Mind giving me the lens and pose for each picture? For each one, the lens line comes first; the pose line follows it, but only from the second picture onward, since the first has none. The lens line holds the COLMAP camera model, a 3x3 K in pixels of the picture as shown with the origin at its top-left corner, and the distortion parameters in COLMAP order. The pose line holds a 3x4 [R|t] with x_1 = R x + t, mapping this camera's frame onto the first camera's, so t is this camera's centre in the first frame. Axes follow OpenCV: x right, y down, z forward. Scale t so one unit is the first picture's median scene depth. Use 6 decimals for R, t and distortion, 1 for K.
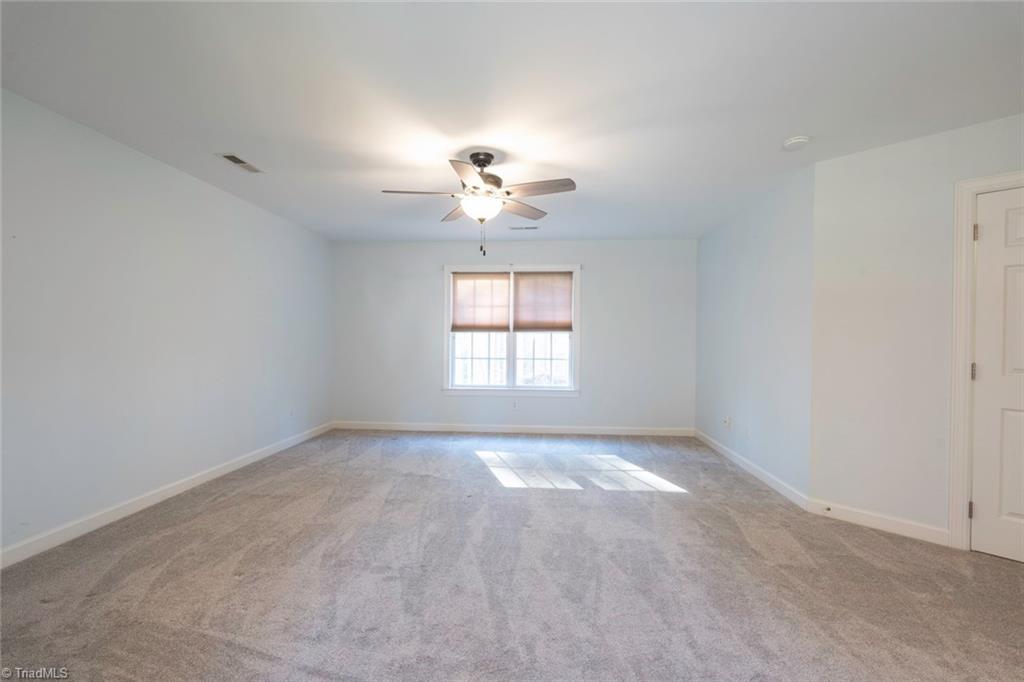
lens RADIAL K [[450.5, 0, 513.4], [0, 450.5, 342.5], [0, 0, 1]] dist [-0.003602, -0.000330]
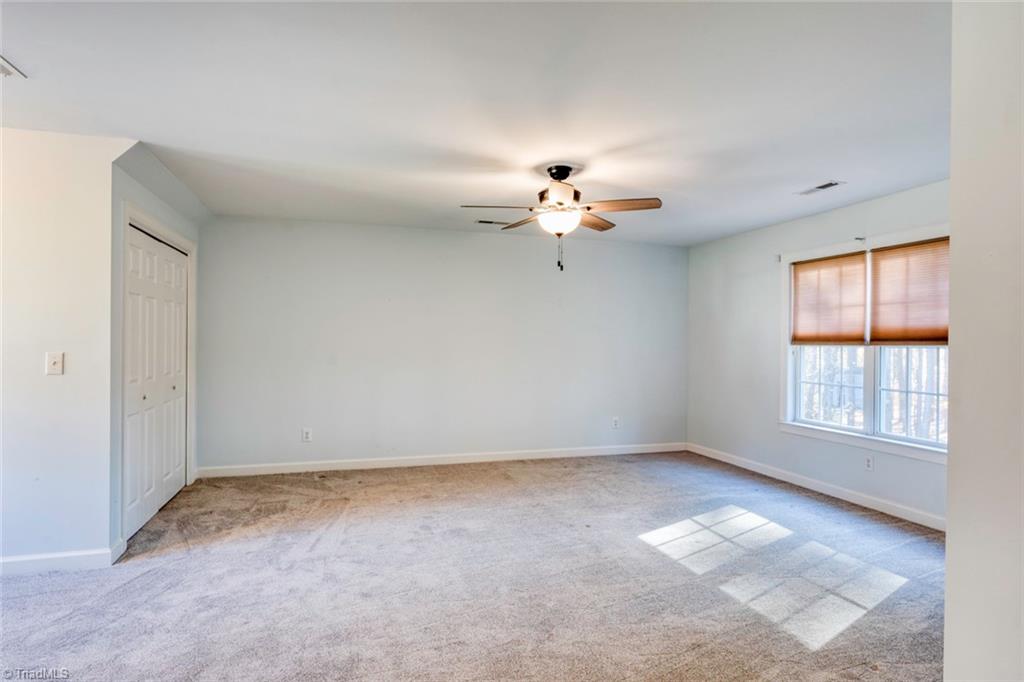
lens RADIAL K [[561.6, 0, 513.8], [0, 561.6, 343.9], [0, 0, 1]] dist [0.002739, -0.000026]
pose [[0.341991, -0.002374, -0.939700, 0.562338], [-0.011432, 0.999912, -0.006687, -0.015101], [0.939634, 0.013029, 0.341934, 0.271676]]
